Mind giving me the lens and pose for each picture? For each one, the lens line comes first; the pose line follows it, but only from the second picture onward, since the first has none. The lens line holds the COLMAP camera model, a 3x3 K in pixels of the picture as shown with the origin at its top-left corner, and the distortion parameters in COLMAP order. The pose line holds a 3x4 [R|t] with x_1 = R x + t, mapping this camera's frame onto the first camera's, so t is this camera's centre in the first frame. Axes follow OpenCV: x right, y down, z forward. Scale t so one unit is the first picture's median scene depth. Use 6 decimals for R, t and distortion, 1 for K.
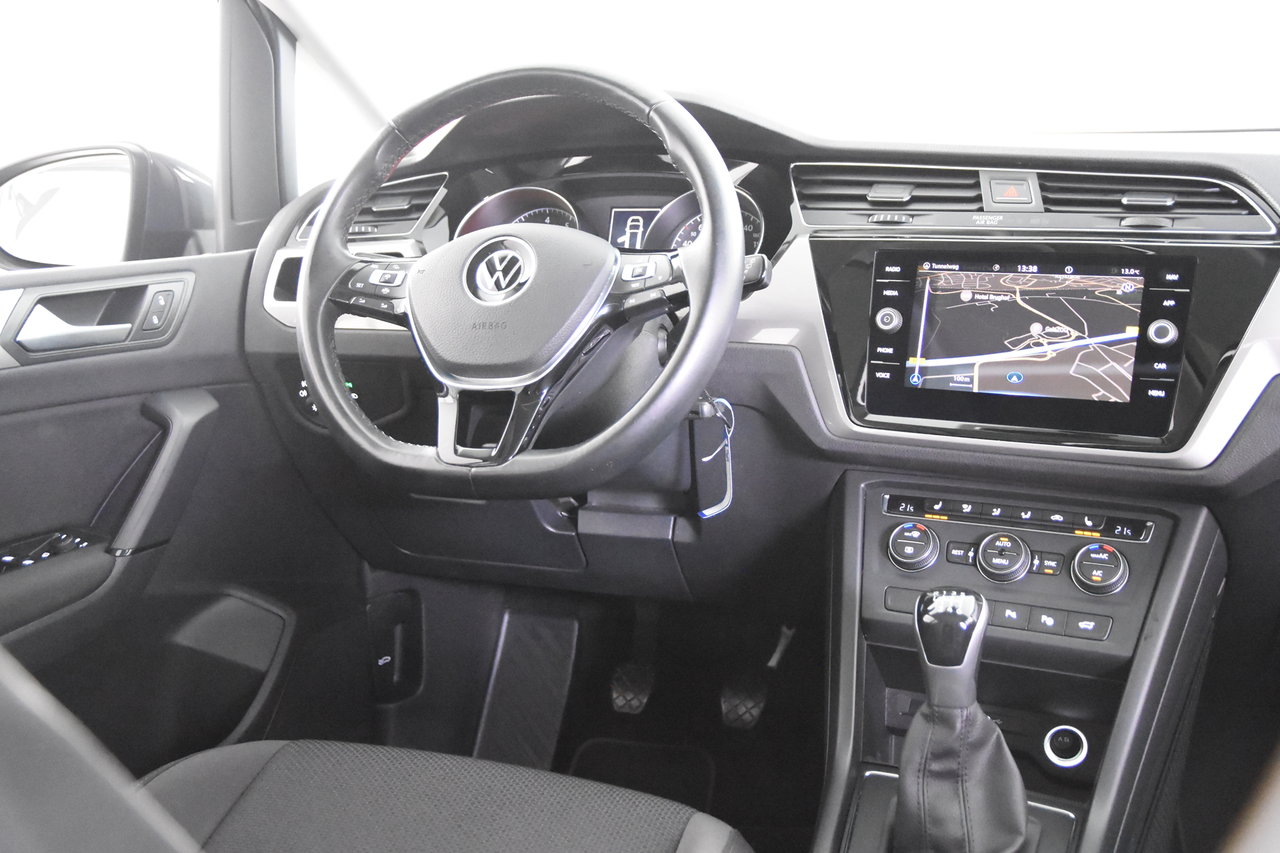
lens RADIAL K [[1305.3, 0, 608.9], [0, 1305.3, 425.8], [0, 0, 1]] dist [-0.074909, 0.159402]
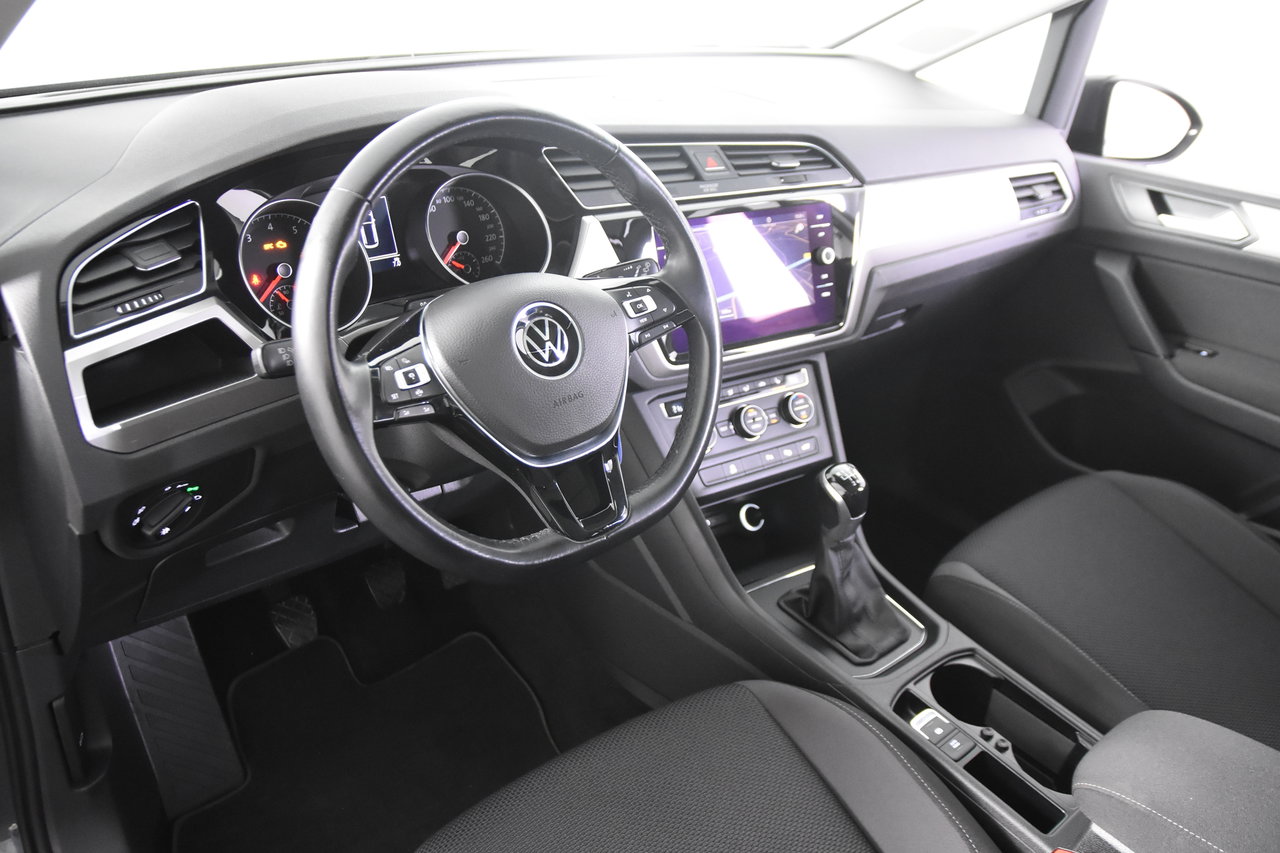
lens RADIAL K [[1035.7, 0, 639.7], [0, 1035.7, 438.8], [0, 0, 1]] dist [-0.112950, 0.000623]
pose [[0.471606, -0.377797, 0.796779, -0.690197], [0.107390, 0.921454, 0.373349, -0.329629], [-0.875246, -0.090507, 0.475135, 0.553931]]
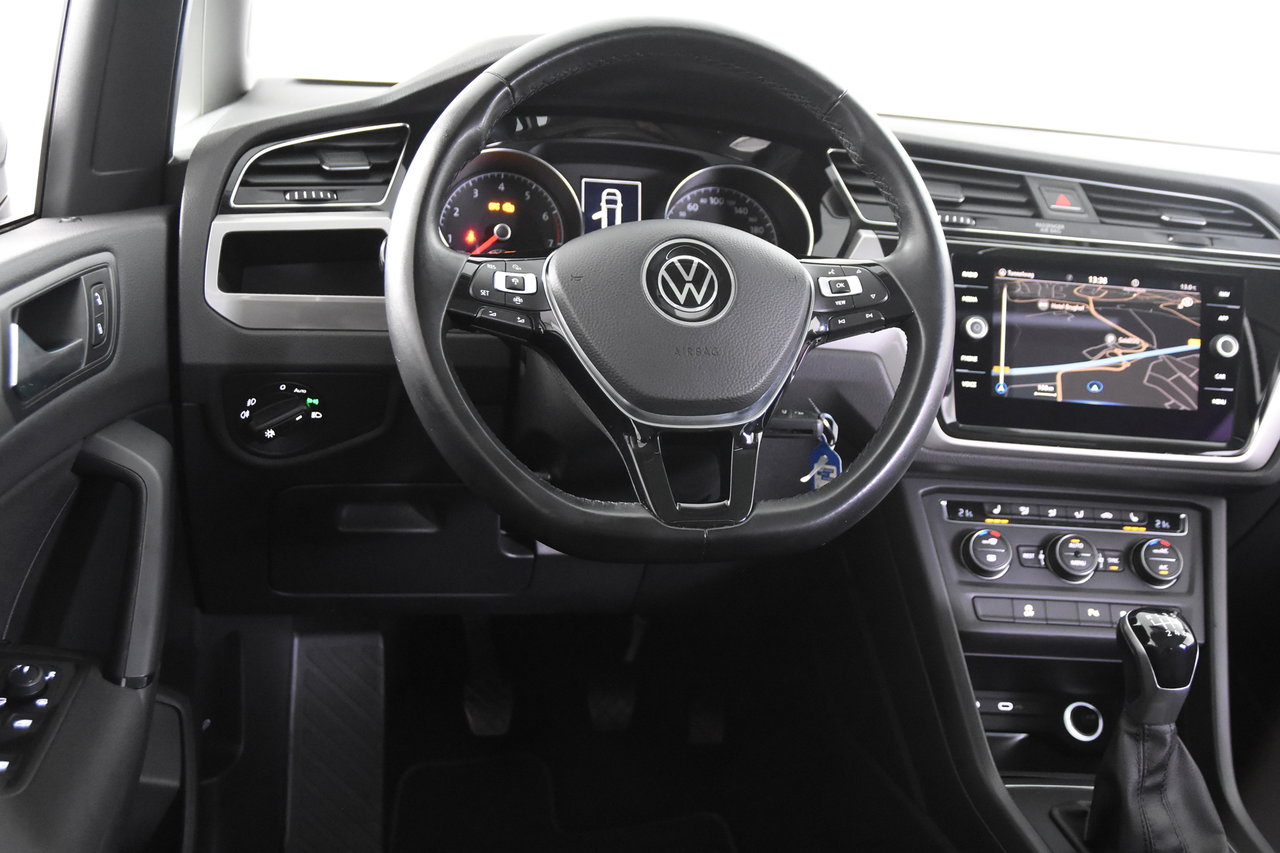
lens RADIAL K [[1305.3, 0, 608.9], [0, 1305.3, 425.8], [0, 0, 1]] dist [-0.074909, 0.159402]
pose [[0.849687, -0.055609, 0.524347, -0.553327], [0.011695, 0.996166, 0.086696, -0.099014], [-0.527158, -0.067532, 0.847080, 0.321616]]
